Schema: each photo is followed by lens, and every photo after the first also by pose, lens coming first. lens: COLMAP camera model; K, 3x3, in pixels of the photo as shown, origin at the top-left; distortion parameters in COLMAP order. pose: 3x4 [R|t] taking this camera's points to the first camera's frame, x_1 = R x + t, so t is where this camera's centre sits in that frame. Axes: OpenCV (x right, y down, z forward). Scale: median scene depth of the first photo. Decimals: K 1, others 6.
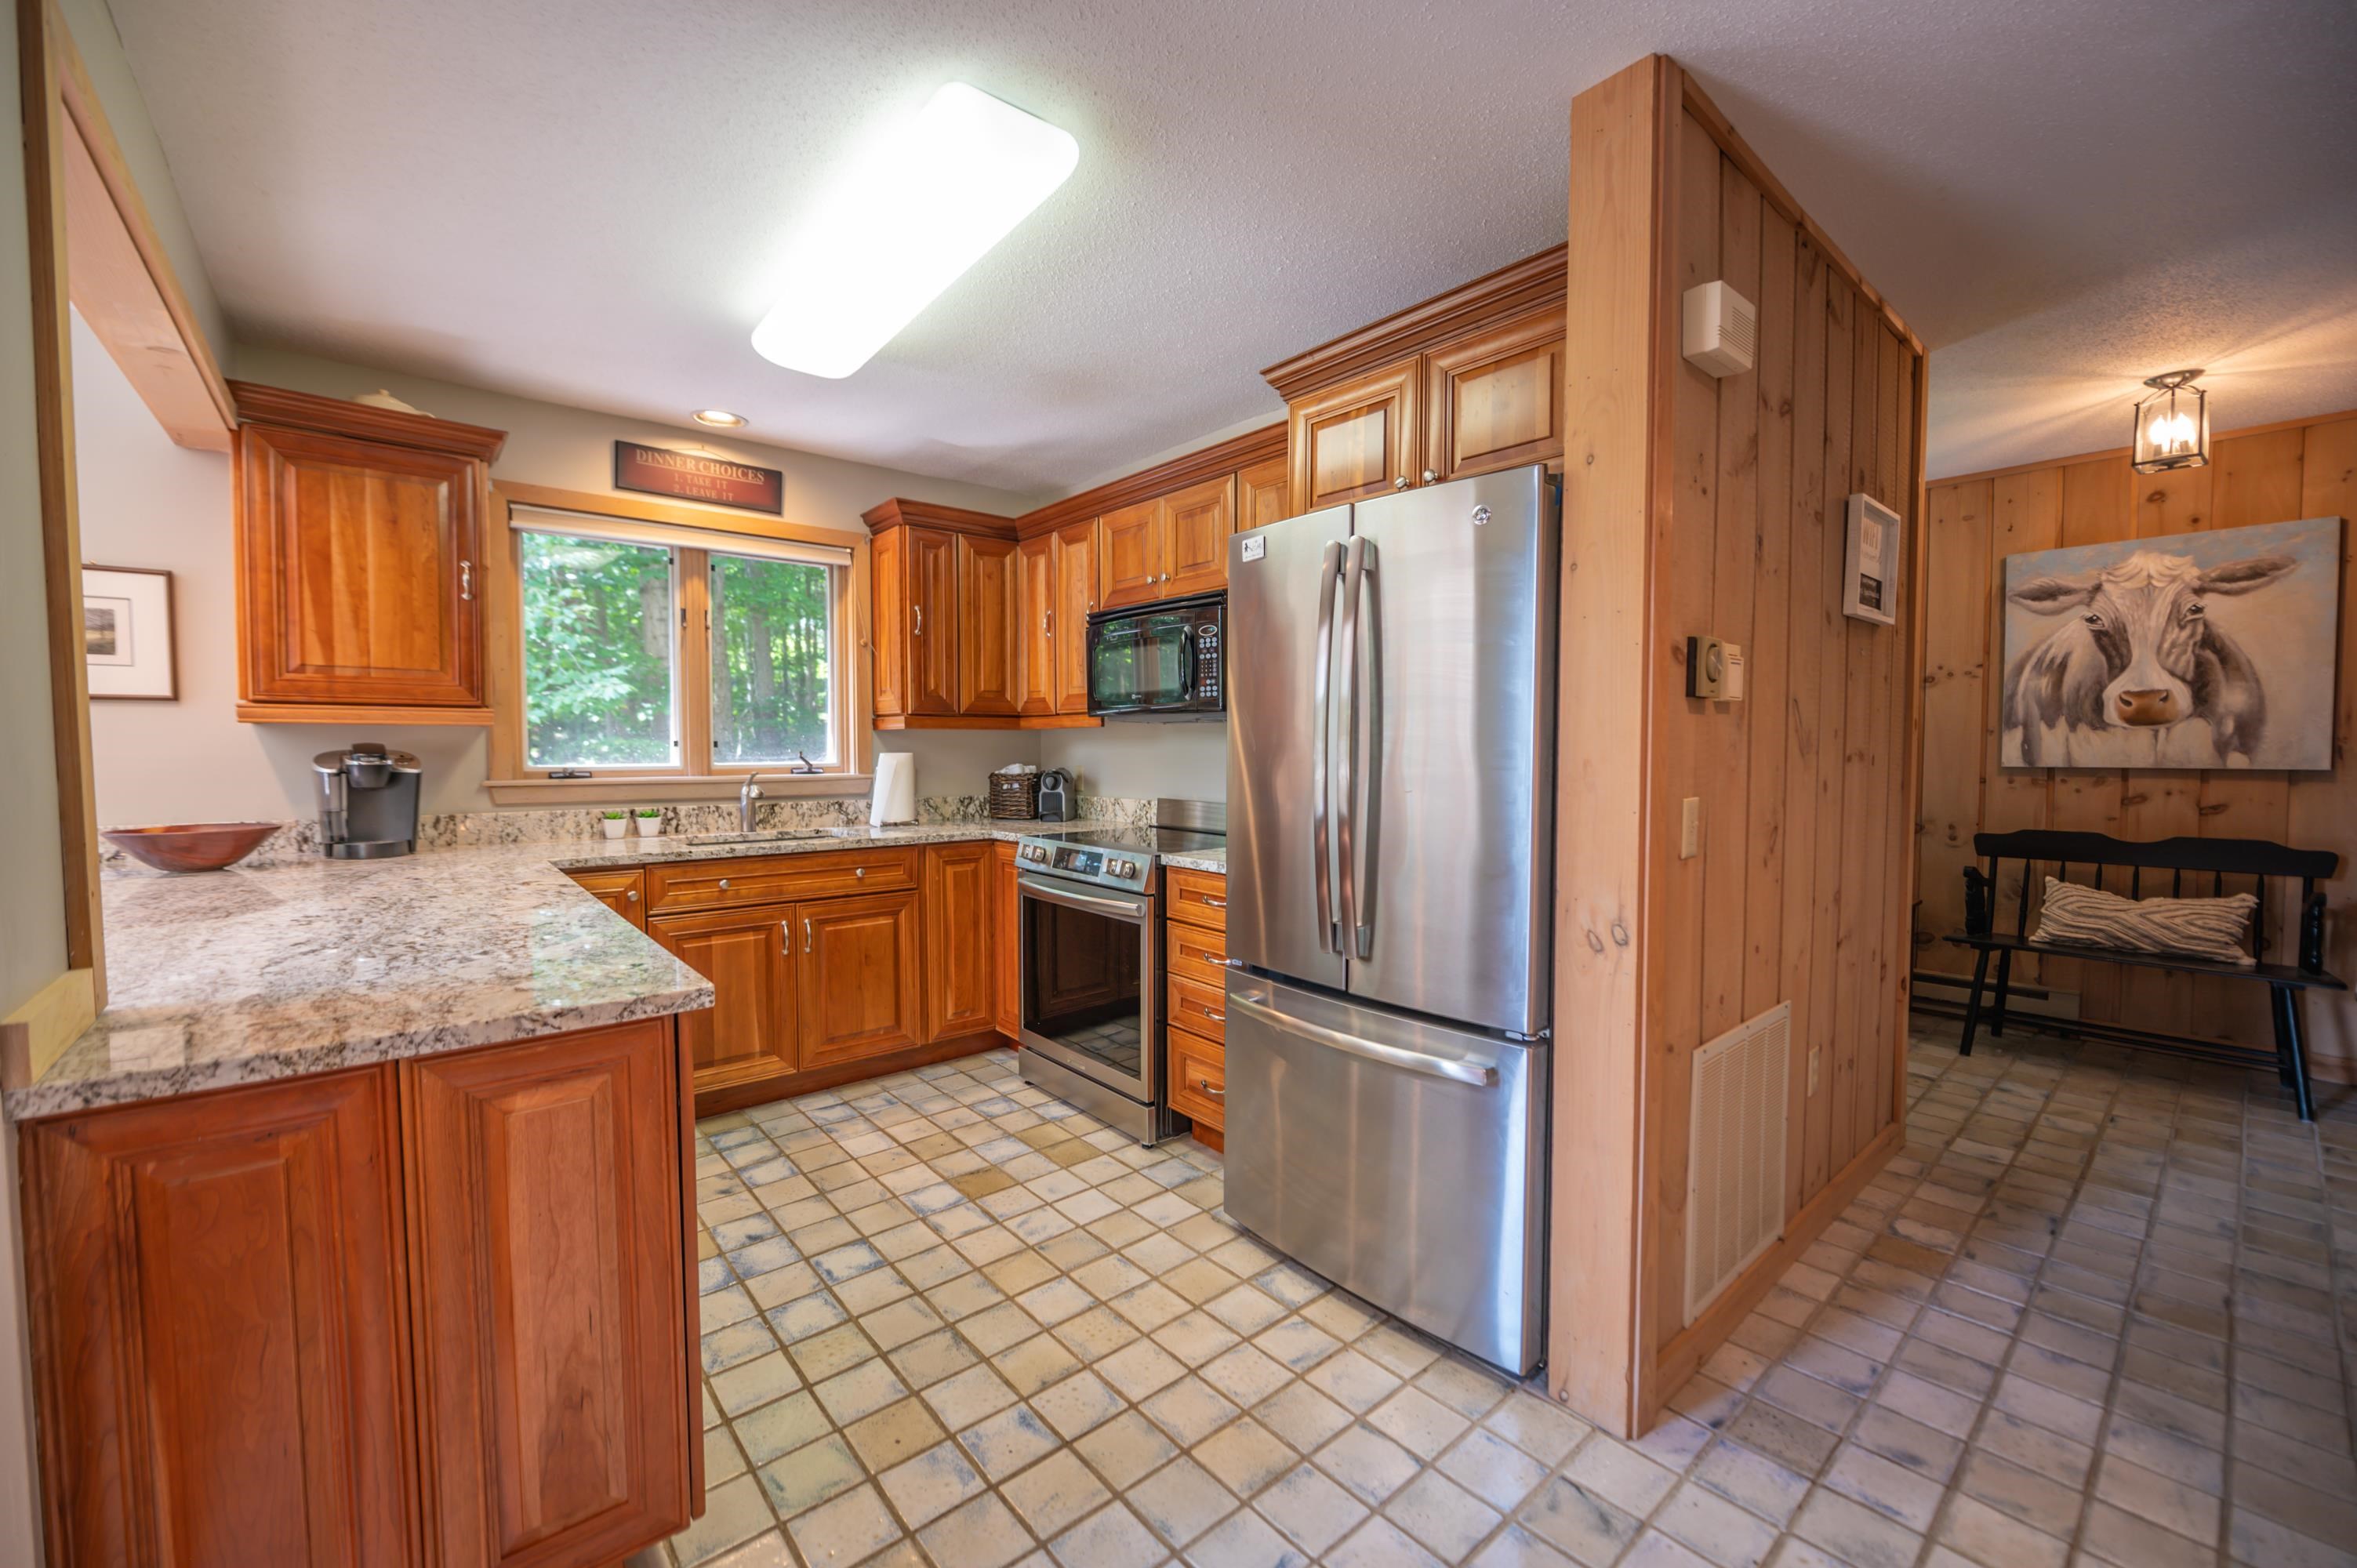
lens RADIAL K [[937.3, 0, 1173.5], [0, 937.3, 777.2], [0, 0, 1]] dist [-0.006970, -0.000286]
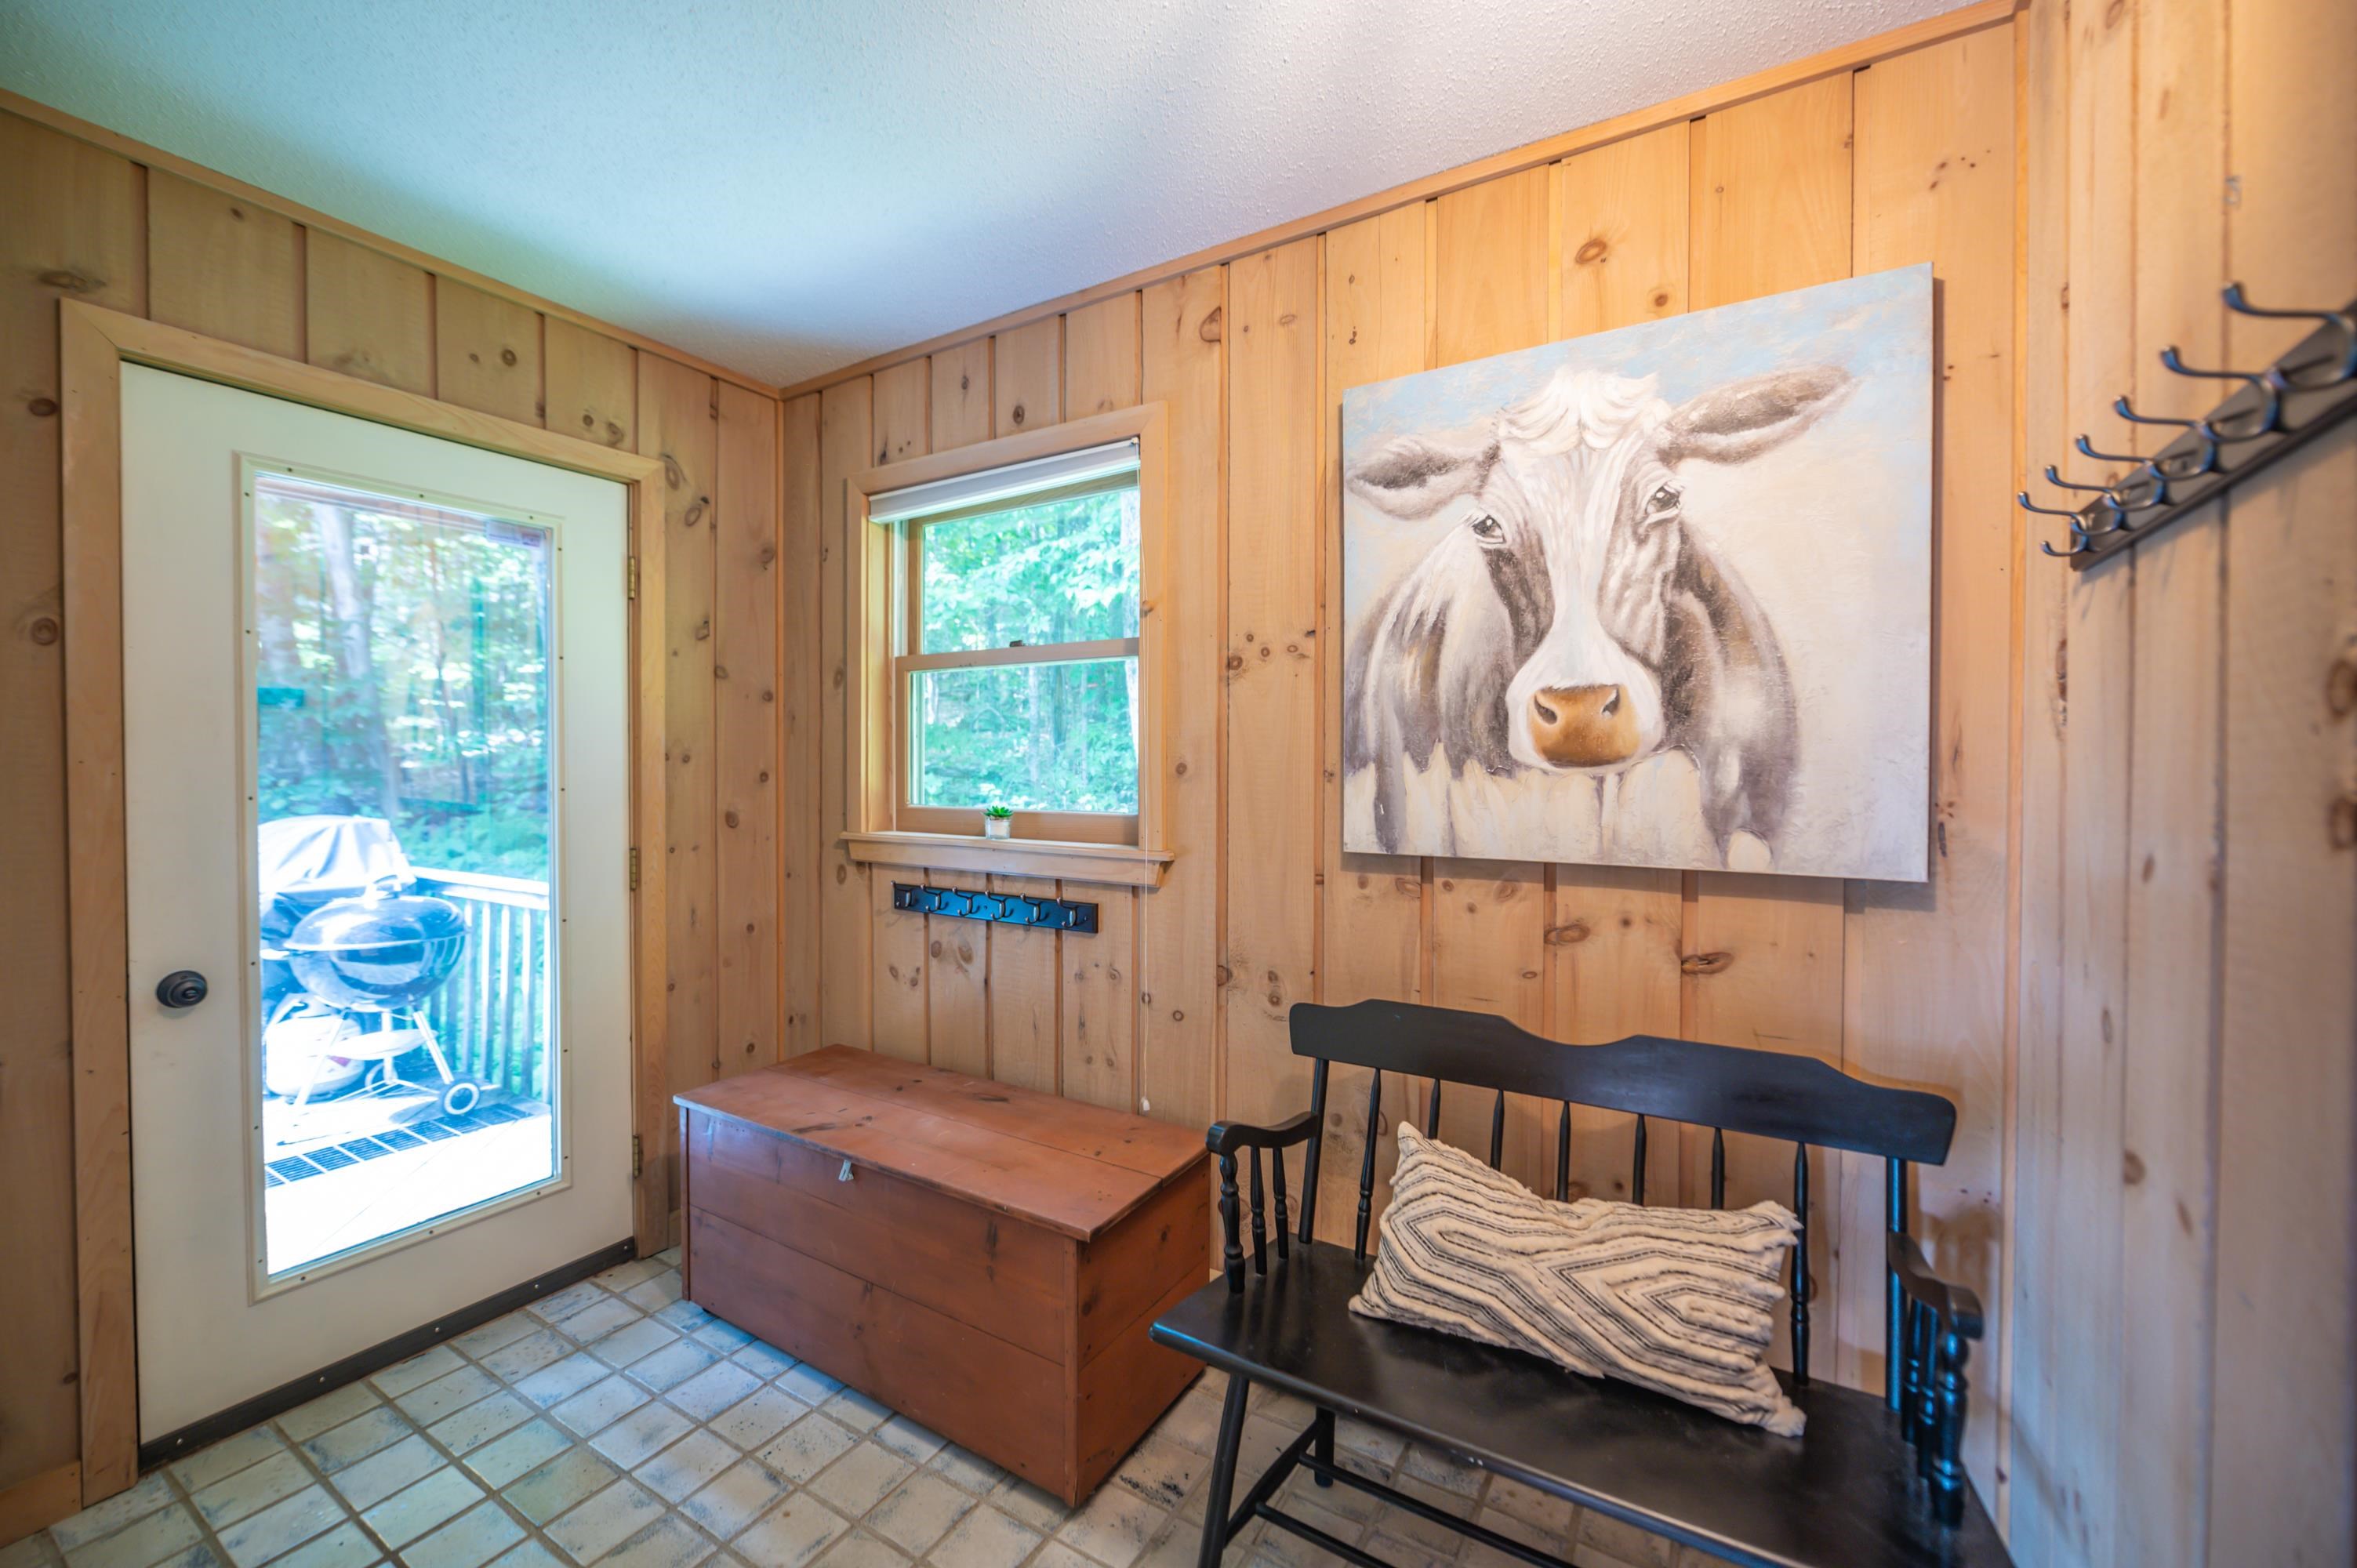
lens RADIAL K [[929.8, 0, 1171.5], [0, 929.8, 768.2], [0, 0, 1]] dist [-0.009662, -0.000152]
pose [[0.950192, -0.000954, 0.311664, 0.763514], [0.007973, 0.999742, -0.021246, -0.049670], [-0.311563, 0.022673, 0.949955, 0.678694]]
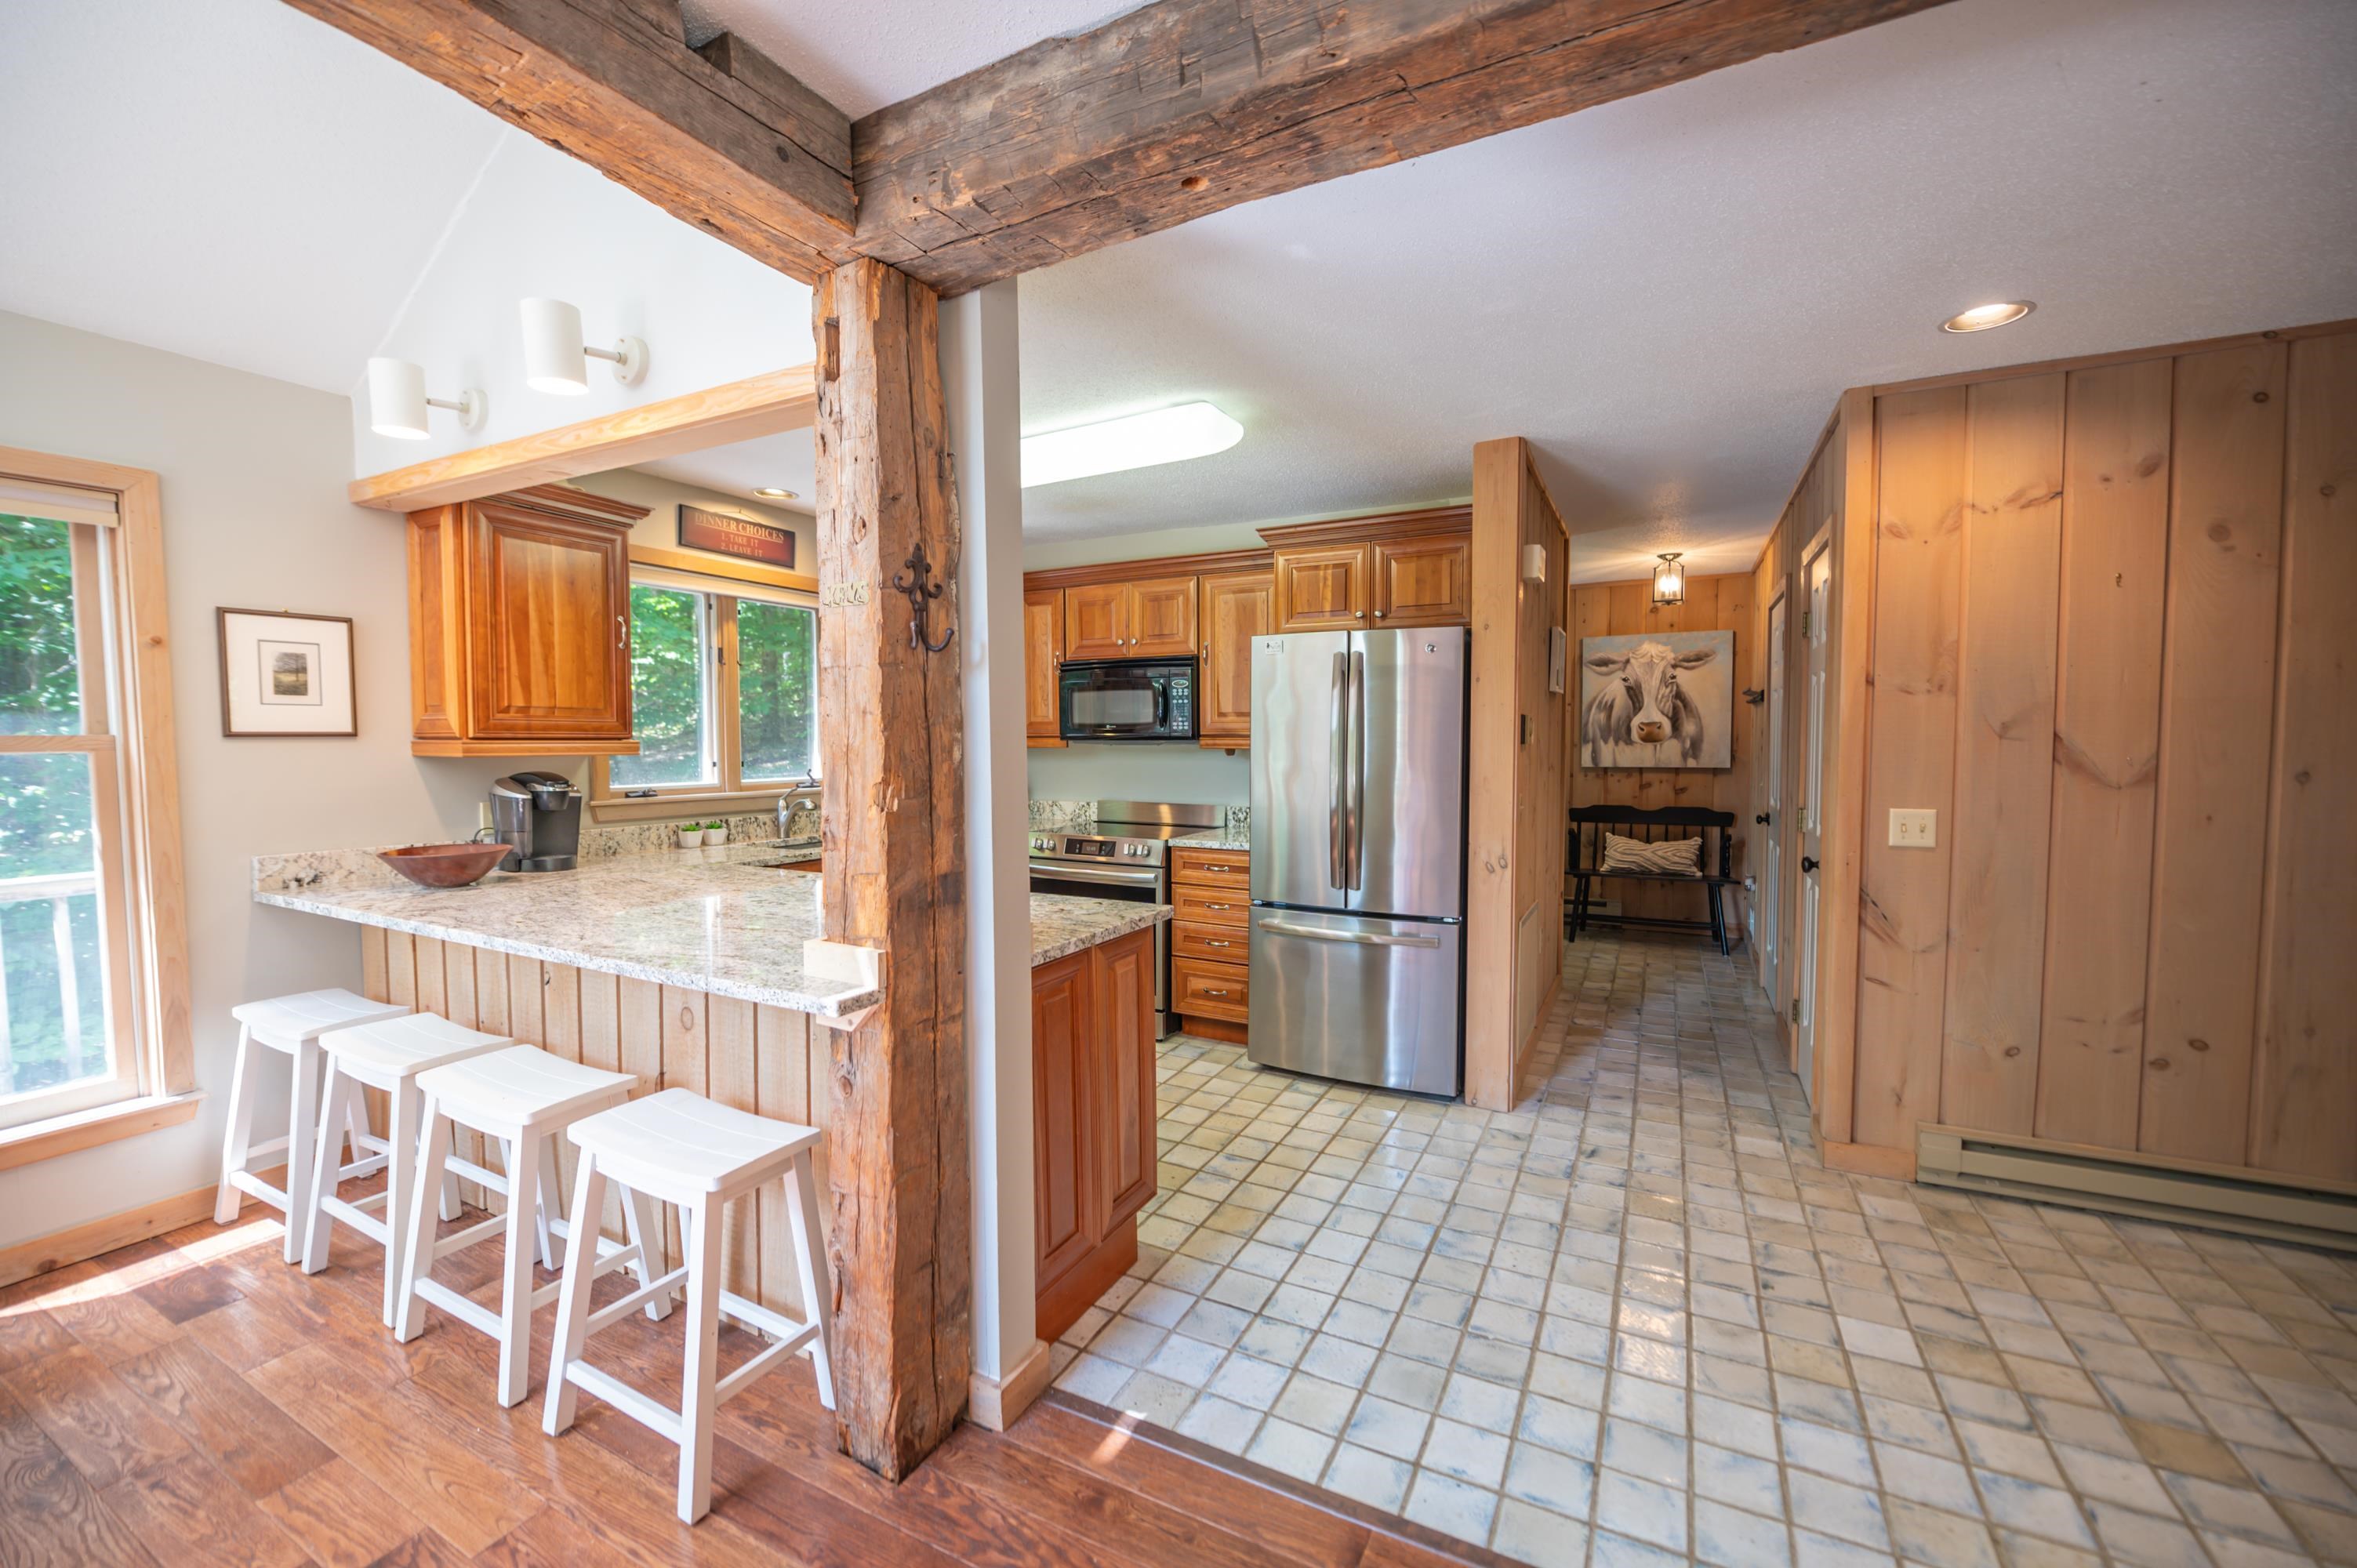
lens RADIAL K [[937.3, 0, 1173.5], [0, 937.3, 777.2], [0, 0, 1]] dist [-0.006970, -0.000286]
pose [[0.927174, -0.017697, 0.374213, -0.445001], [0.015281, 0.999839, 0.009422, -0.022329], [-0.374320, -0.003017, 0.927295, -0.290360]]
